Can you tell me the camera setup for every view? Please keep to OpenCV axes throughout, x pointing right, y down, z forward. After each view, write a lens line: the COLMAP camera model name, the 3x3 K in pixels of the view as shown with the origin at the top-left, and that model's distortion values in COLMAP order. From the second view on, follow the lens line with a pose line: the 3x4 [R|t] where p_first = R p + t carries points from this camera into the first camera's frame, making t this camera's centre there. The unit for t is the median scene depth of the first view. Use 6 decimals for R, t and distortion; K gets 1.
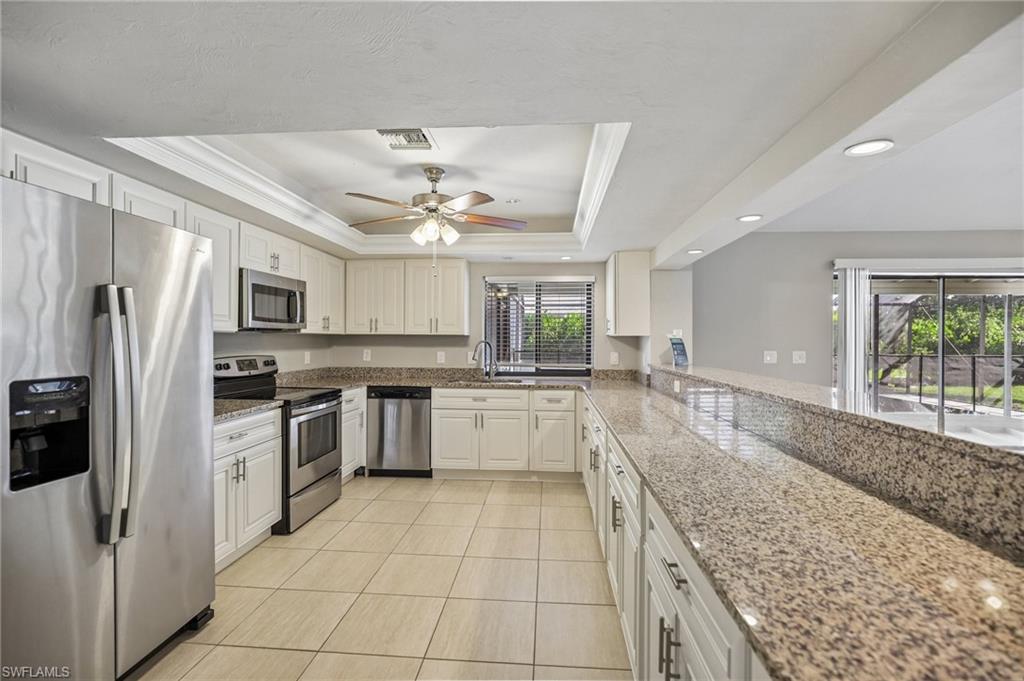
lens RADIAL K [[471.2, 0, 508.3], [0, 471.2, 338.4], [0, 0, 1]] dist [-0.016332, 0.003060]
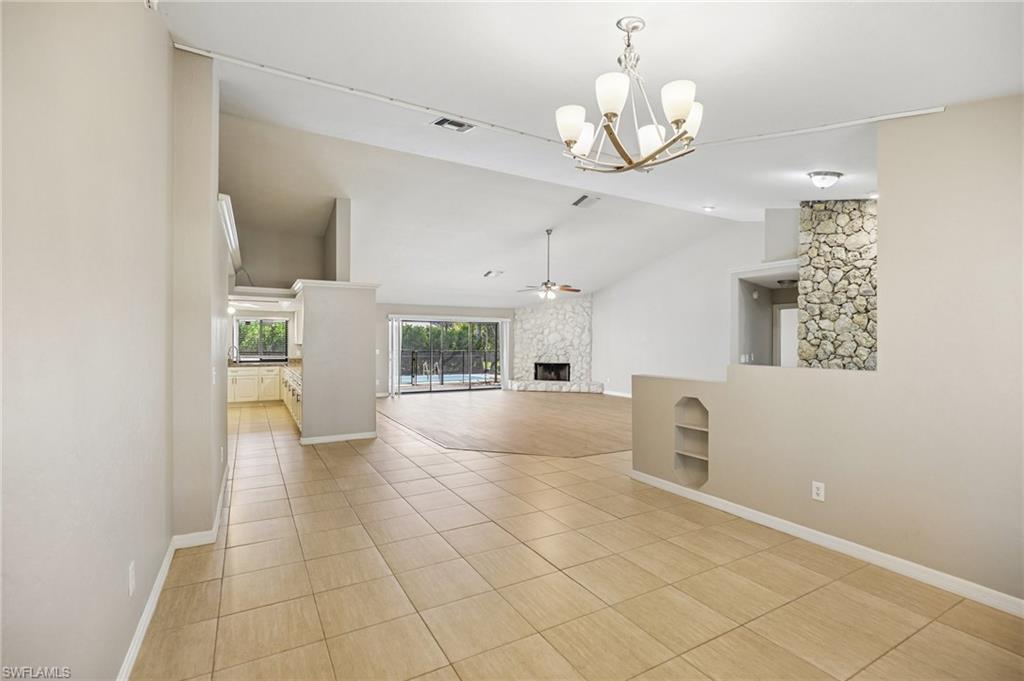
lens RADIAL K [[471.2, 0, 513.4], [0, 471.2, 338.1], [0, 0, 1]] dist [-0.016332, 0.003060]
pose [[0.827039, 0.001899, 0.562142, -0.225079], [0.000028, 0.999994, -0.003420, -0.028575], [-0.562145, 0.002845, 0.827034, -1.696362]]
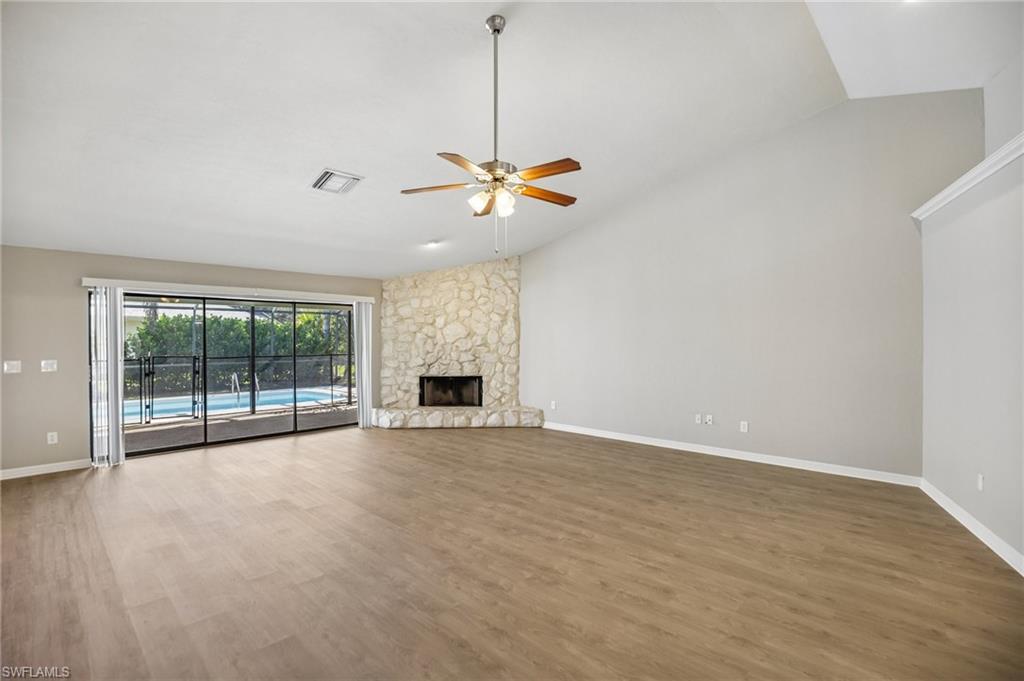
lens RADIAL K [[471.2, 0, 509.6], [0, 471.2, 342.8], [0, 0, 1]] dist [-0.016332, 0.003060]
pose [[0.633448, -0.012294, 0.773688, 0.519082], [0.007266, 0.999924, 0.009940, -0.015049], [-0.773751, -0.000675, 0.633489, -0.537352]]
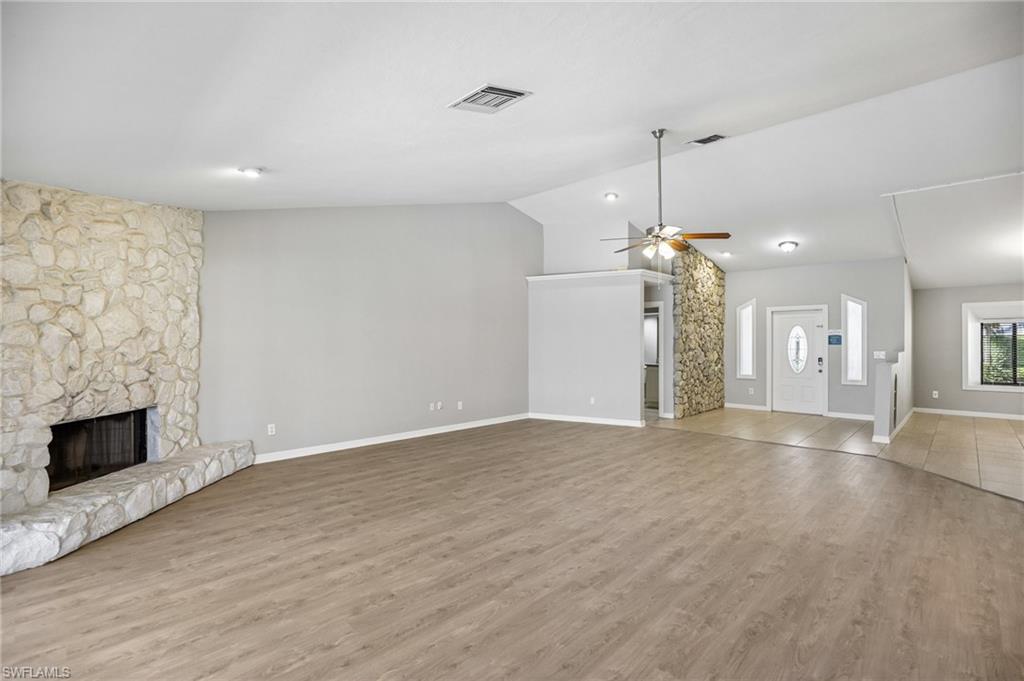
lens RADIAL K [[471.2, 0, 508.5], [0, 471.2, 342.3], [0, 0, 1]] dist [-0.016332, 0.003060]
pose [[-0.765102, -0.006487, 0.643876, 0.623478], [-0.005187, 0.999979, 0.003912, -0.016174], [-0.643888, -0.000347, -0.765120, 0.988946]]
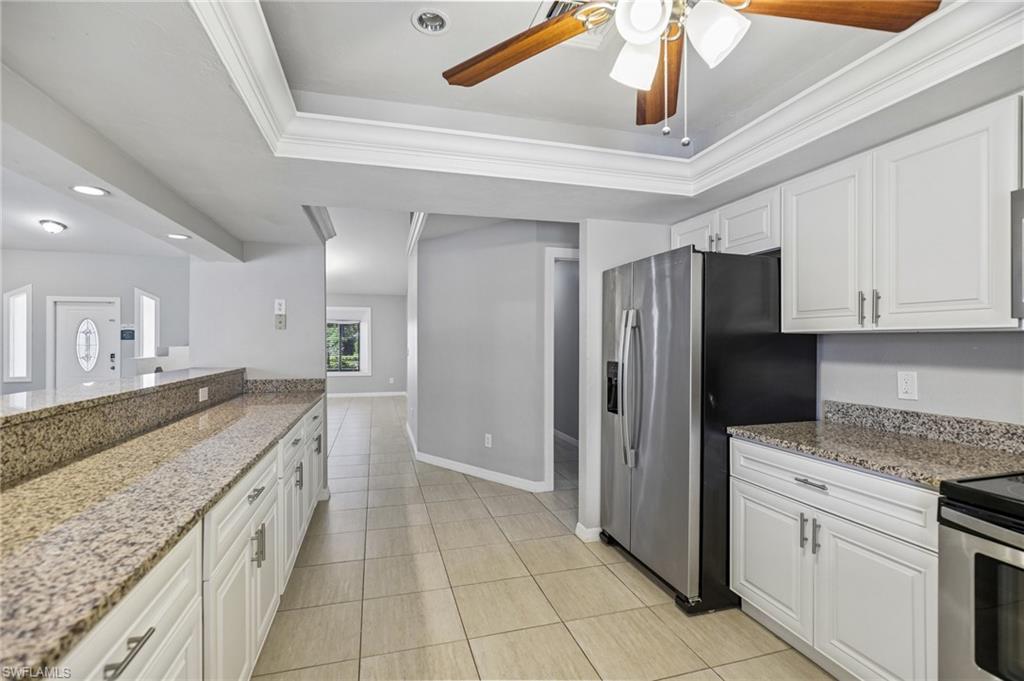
lens RADIAL K [[471.2, 0, 519.7], [0, 471.2, 342.1], [0, 0, 1]] dist [-0.016332, 0.003060]
pose [[-0.930694, -0.004117, -0.365775, 0.047317], [-0.003617, 0.999991, -0.002051, 0.002124], [0.365780, -0.000586, -0.930701, 0.937686]]
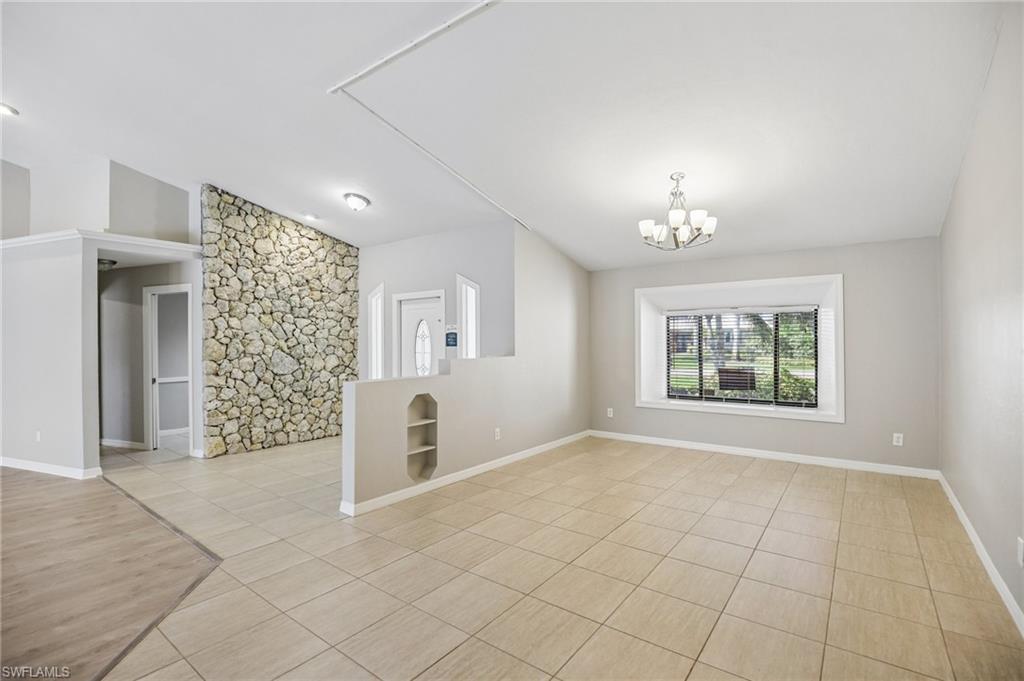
lens RADIAL K [[471.2, 0, 515.5], [0, 471.2, 331.0], [0, 0, 1]] dist [-0.016332, 0.003060]
pose [[-0.842340, 0.008801, 0.538874, -0.082697], [-0.000367, 0.999857, -0.016904, -0.027411], [-0.538946, -0.014437, -0.842217, -0.336041]]
